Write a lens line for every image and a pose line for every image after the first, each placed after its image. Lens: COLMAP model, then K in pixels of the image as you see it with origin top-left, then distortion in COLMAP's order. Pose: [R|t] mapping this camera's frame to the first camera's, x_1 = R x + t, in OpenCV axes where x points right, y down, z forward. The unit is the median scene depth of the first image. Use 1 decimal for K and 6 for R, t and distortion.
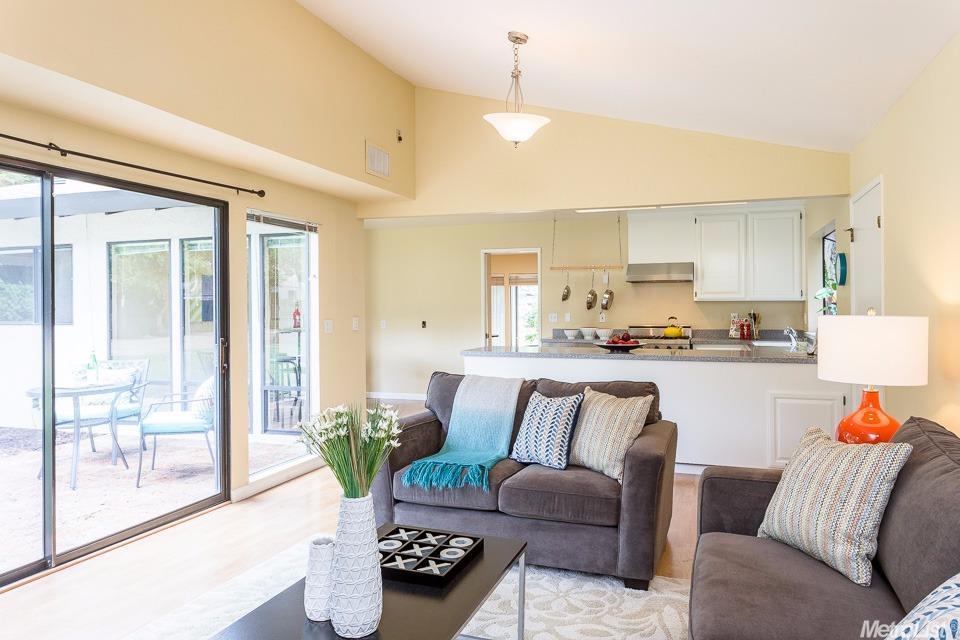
lens RADIAL K [[666.3, 0, 504.7], [0, 666.3, 305.1], [0, 0, 1]] dist [0.012315, 0.003676]
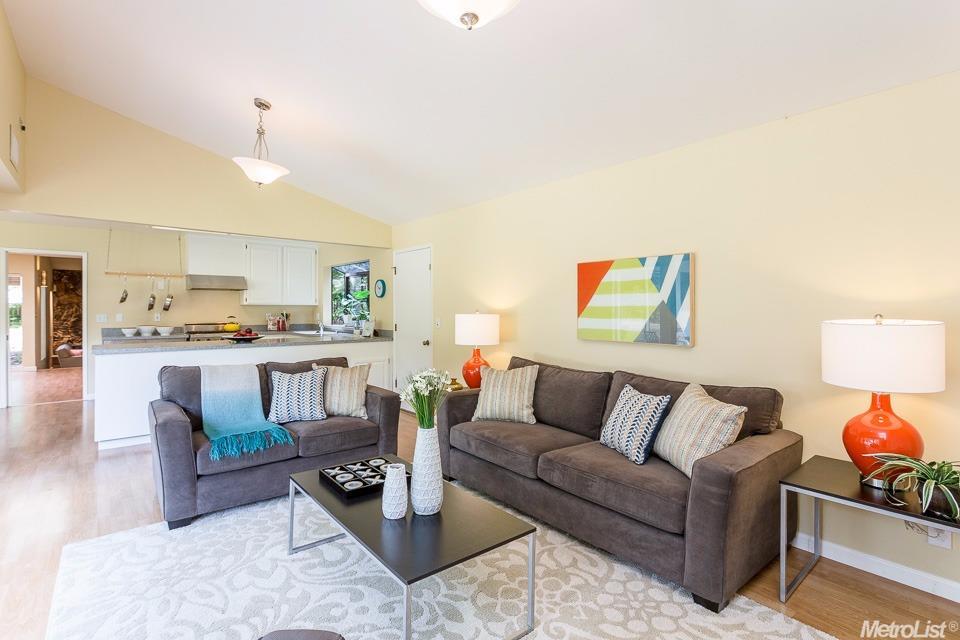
lens RADIAL K [[462.7, 0, 482.7], [0, 462.7, 308.2], [0, 0, 1]] dist [0.003382, 0.000446]
pose [[0.515205, 0.006644, 0.857041, -0.293055], [-0.007222, 0.999968, -0.003411, 0.000915], [-0.857037, -0.004433, 0.515237, 0.083668]]
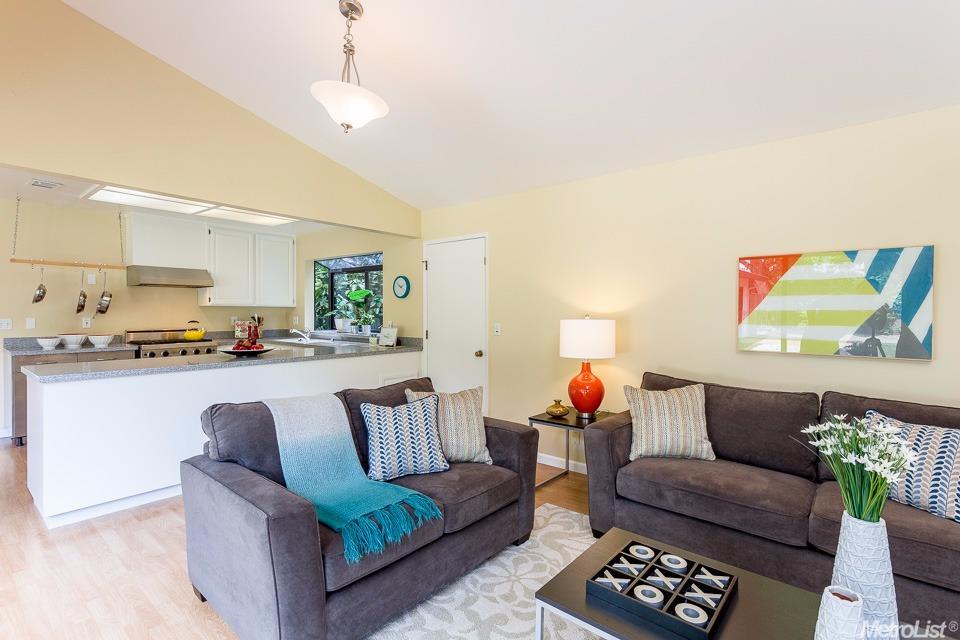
lens RADIAL K [[460.0, 0, 475.0], [0, 460.0, 316.7], [0, 0, 1]] dist [0.004985, 0.000552]
pose [[0.350540, -0.005360, 0.936532, -0.271125], [-0.009344, 0.999914, 0.009220, 0.000591], [-0.936501, -0.011983, 0.350460, 0.341110]]
